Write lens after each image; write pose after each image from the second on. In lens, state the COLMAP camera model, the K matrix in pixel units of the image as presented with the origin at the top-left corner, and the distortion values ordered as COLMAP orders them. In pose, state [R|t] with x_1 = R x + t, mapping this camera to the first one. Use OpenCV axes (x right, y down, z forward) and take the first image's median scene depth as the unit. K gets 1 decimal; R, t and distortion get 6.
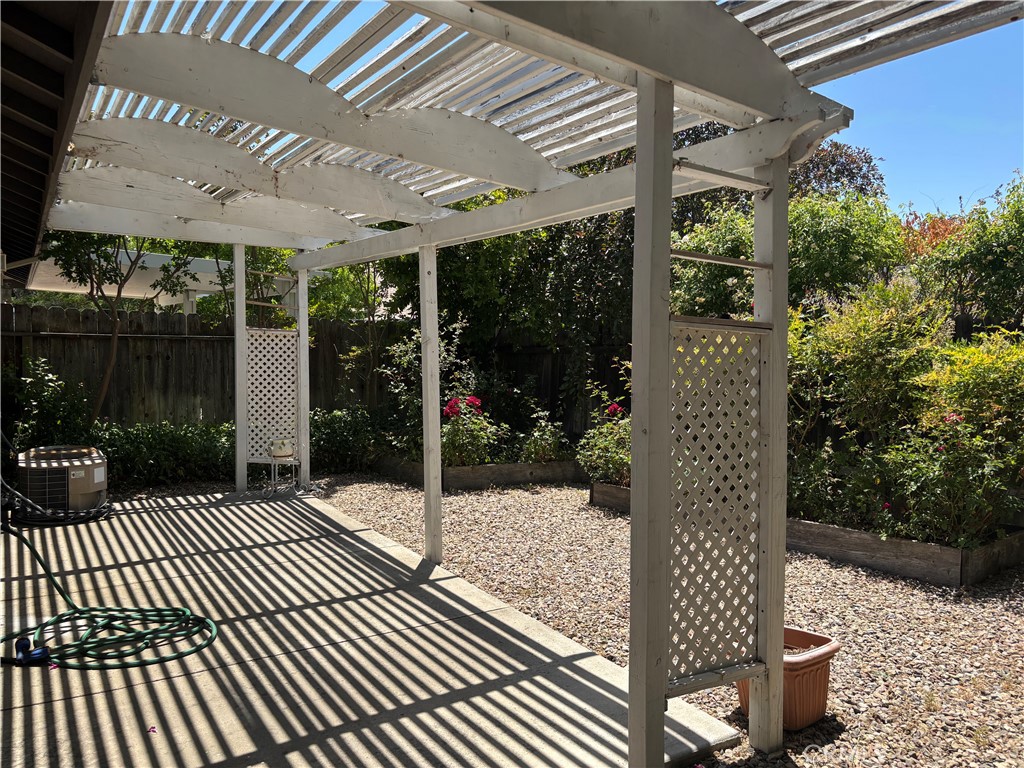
lens RADIAL K [[792.6, 0, 507.7], [0, 792.6, 382.2], [0, 0, 1]] dist [0.057987, -0.040435]
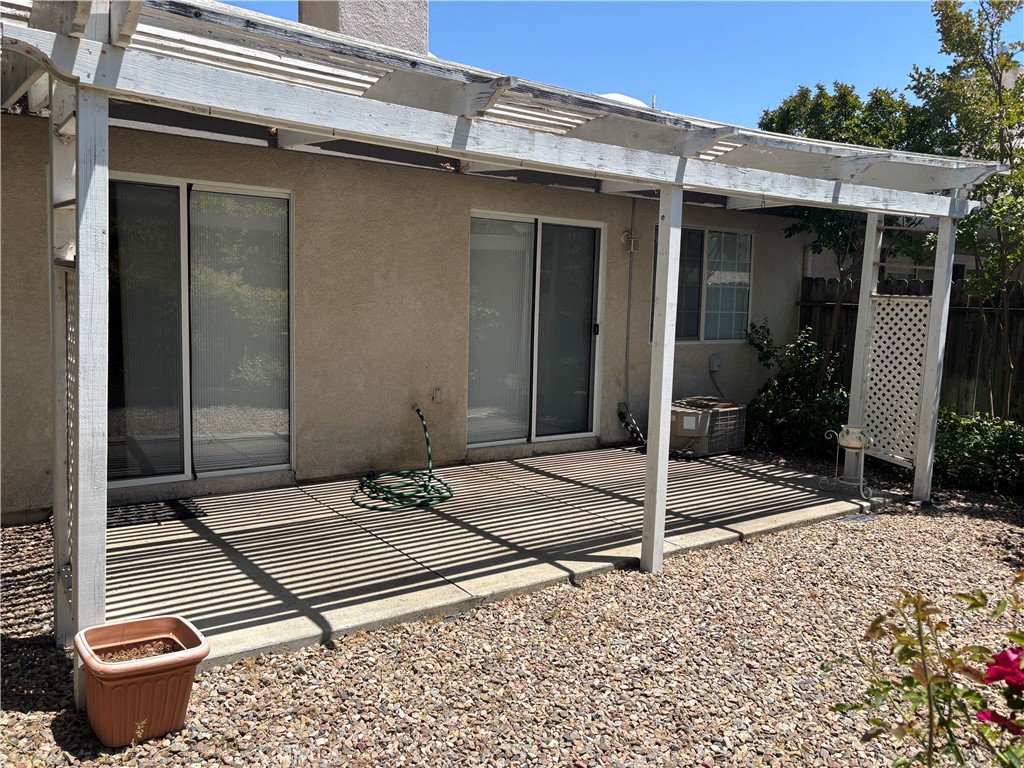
lens RADIAL K [[792.6, 0, 509.7], [0, 792.6, 382.2], [0, 0, 1]] dist [0.057987, -0.040435]
pose [[0.056241, 0.104983, -0.992882, 0.609810], [-0.087558, 0.991144, 0.099840, -0.031840], [0.994571, 0.081320, 0.064935, 0.680757]]
